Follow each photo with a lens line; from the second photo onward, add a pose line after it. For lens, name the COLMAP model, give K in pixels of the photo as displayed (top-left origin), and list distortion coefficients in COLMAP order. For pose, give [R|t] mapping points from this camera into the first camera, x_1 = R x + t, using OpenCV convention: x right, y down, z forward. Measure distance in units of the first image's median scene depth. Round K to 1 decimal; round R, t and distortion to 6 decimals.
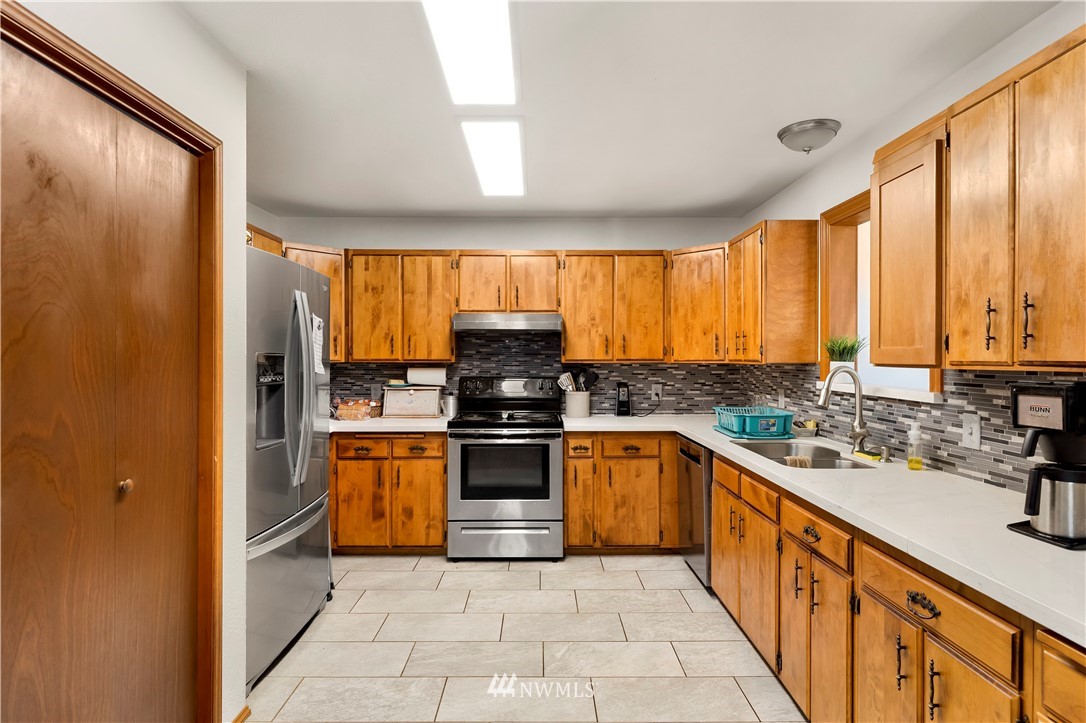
lens RADIAL K [[571.5, 0, 542.4], [0, 571.5, 359.3], [0, 0, 1]] dist [-0.015152, -0.000224]
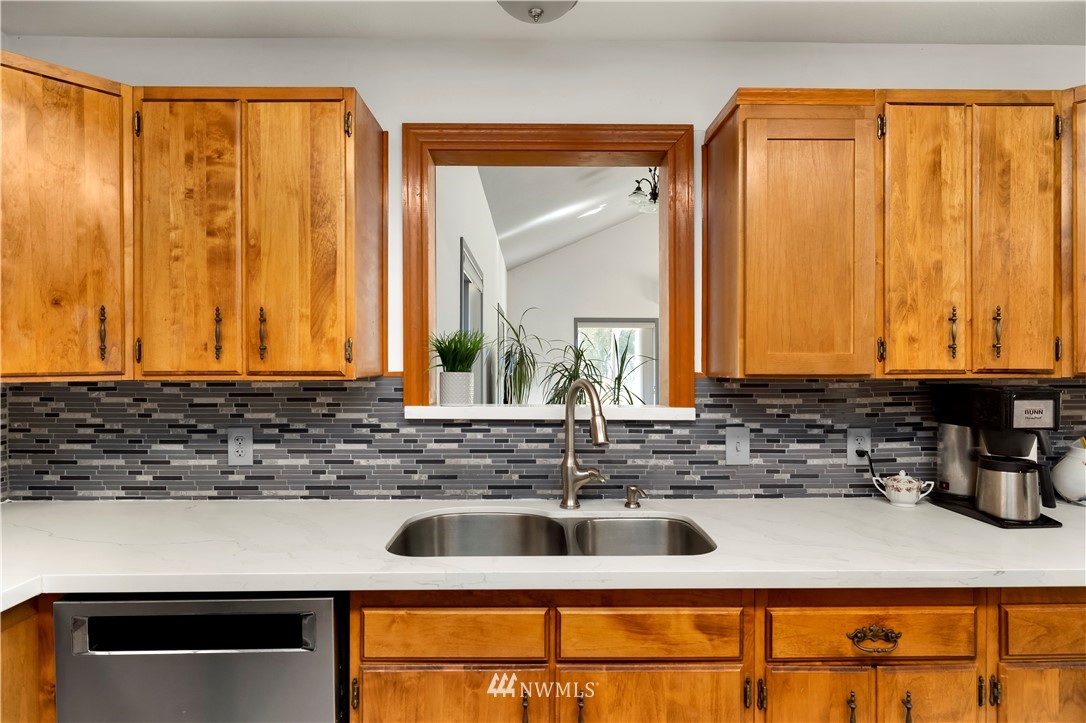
lens RADIAL K [[571.5, 0, 543.3], [0, 571.5, 365.0], [0, 0, 1]] dist [-0.015152, -0.000224]
pose [[-0.001625, -0.006250, 0.999979, -0.163357], [0.004046, 0.999972, 0.006257, -0.010857], [-0.999990, 0.004056, -0.001600, 1.338684]]
